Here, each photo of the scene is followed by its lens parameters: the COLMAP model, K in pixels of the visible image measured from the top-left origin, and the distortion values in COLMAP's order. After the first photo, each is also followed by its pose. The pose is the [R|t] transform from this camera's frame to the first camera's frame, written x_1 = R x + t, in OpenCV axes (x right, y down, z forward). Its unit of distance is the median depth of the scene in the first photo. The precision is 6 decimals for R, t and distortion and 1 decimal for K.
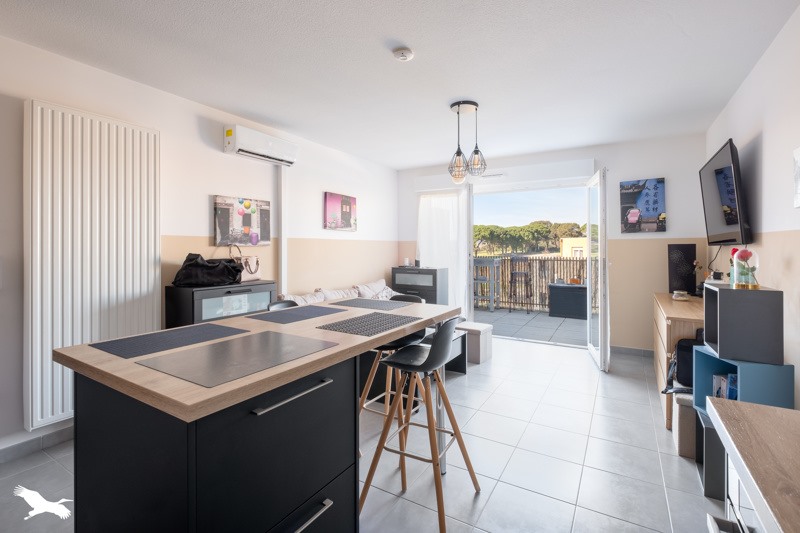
lens RADIAL K [[389.8, 0, 399.4], [0, 389.8, 250.2], [0, 0, 1]] dist [-0.000848, -0.000086]
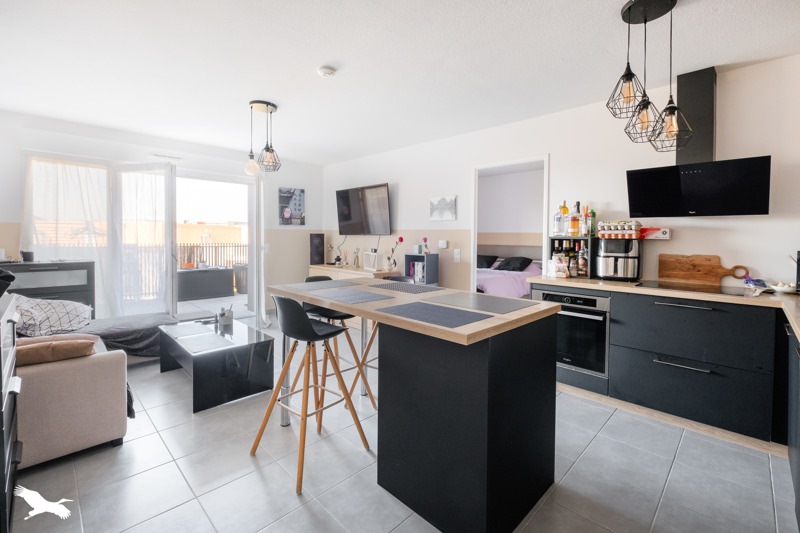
lens RADIAL K [[352.1, 0, 400.6], [0, 352.1, 251.4], [0, 0, 1]] dist [0.000337, -0.000020]
pose [[0.253331, -0.040580, 0.966528, -0.539138], [-0.002521, 0.999089, 0.042608, -0.004723], [-0.967376, -0.013231, 0.252998, 0.282321]]
